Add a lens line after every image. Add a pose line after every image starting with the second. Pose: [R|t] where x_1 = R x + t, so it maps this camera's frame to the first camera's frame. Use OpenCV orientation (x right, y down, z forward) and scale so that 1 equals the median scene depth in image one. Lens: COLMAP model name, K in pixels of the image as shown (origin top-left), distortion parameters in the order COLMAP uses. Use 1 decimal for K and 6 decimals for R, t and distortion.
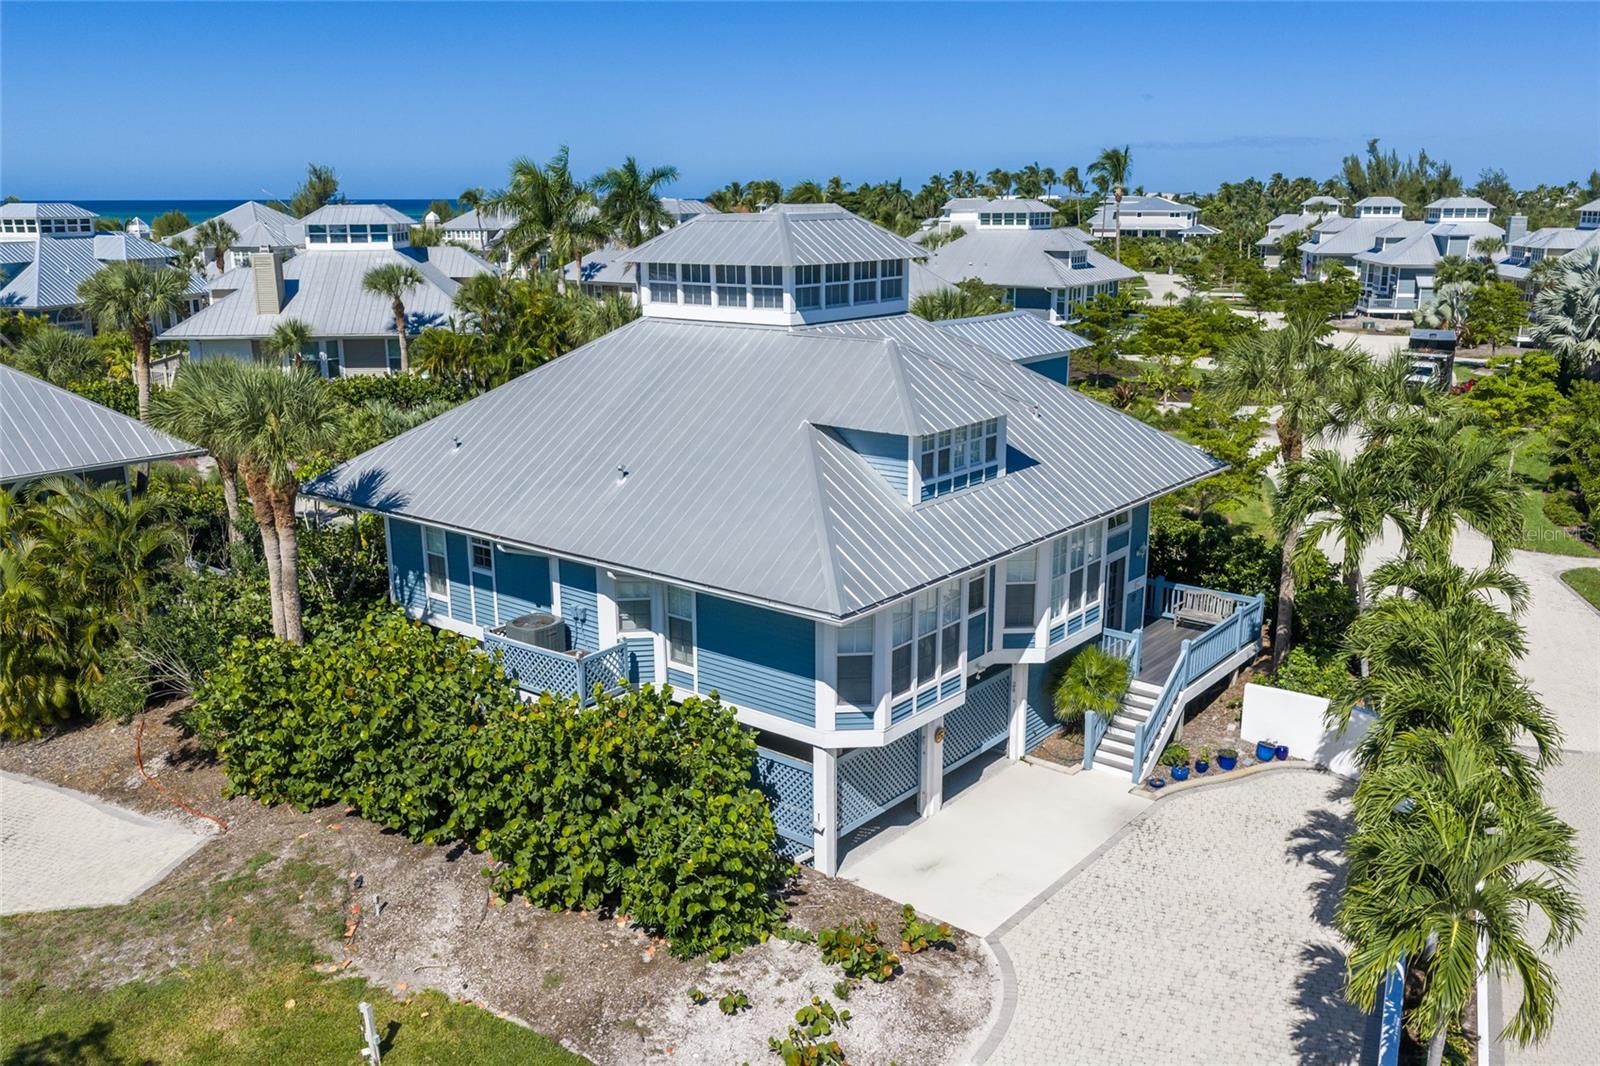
lens RADIAL K [[1333.5, 0, 805.4], [0, 1333.5, 536.7], [0, 0, 1]] dist [0.020485, -0.044054]
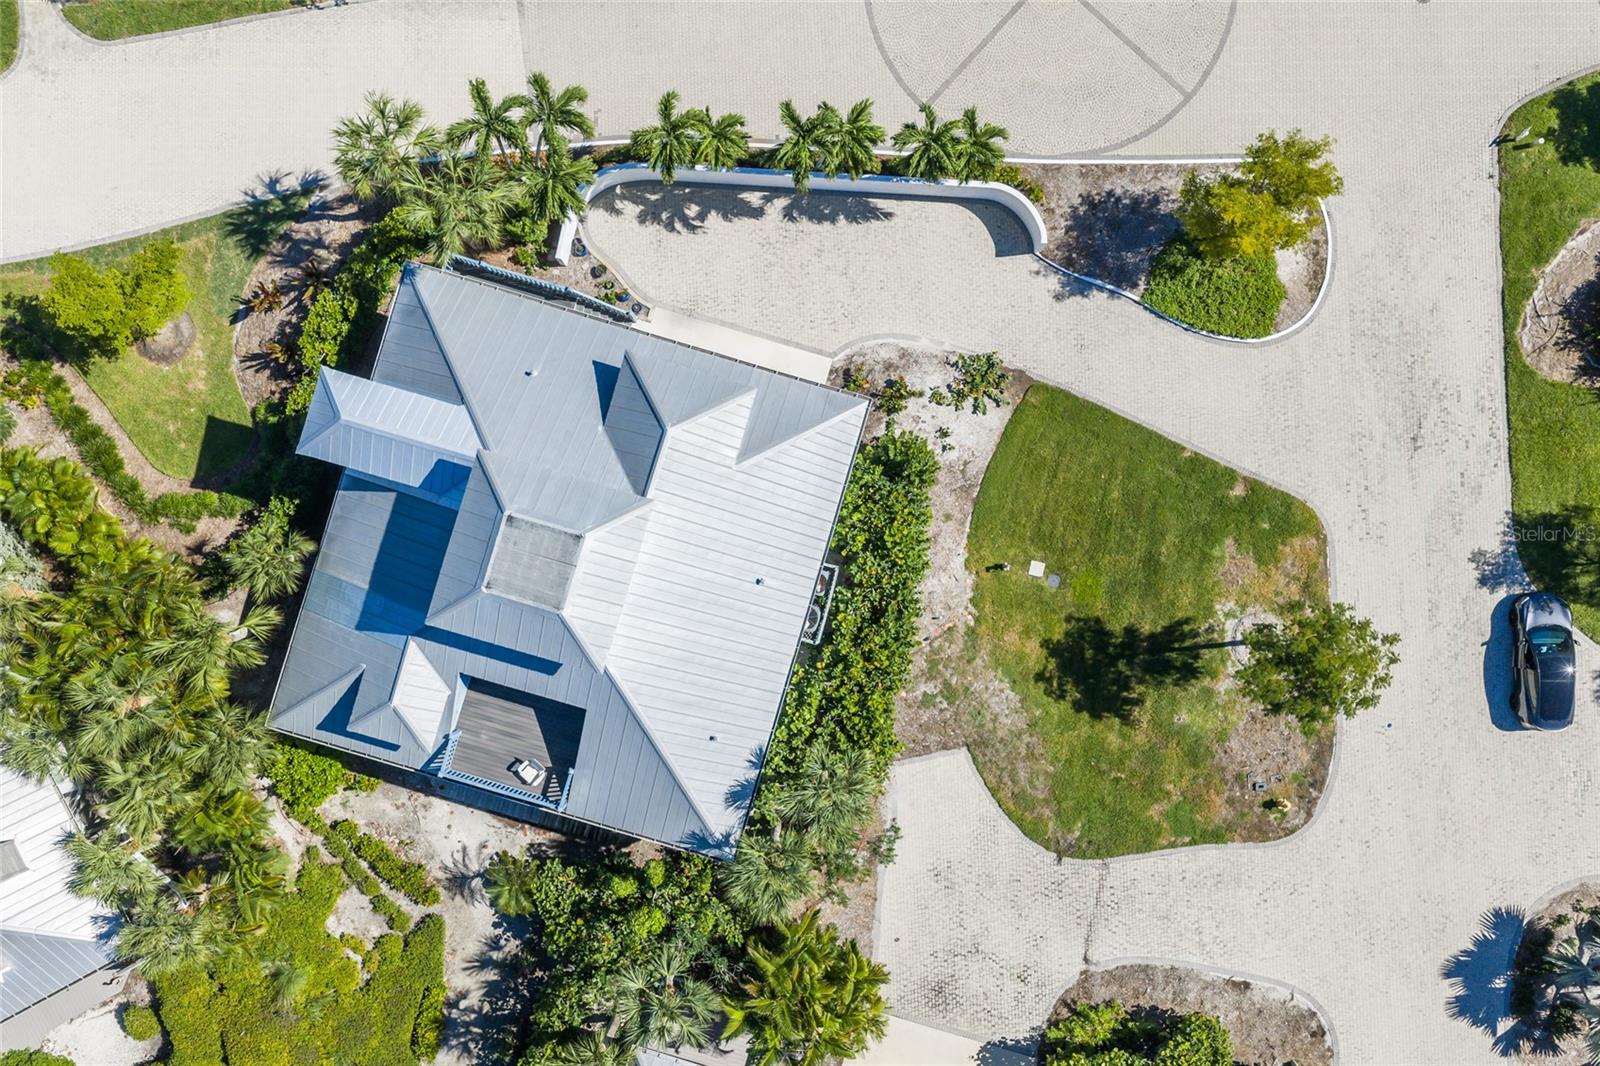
lens RADIAL K [[1333.5, 0, 805.4], [0, 1333.5, 536.7], [0, 0, 1]] dist [0.020485, -0.044054]
pose [[-0.375184, -0.926936, 0.005140, -0.125215], [0.237093, -0.090601, 0.967253, -1.781580], [-0.896116, 0.364117, 0.253762, 0.580051]]
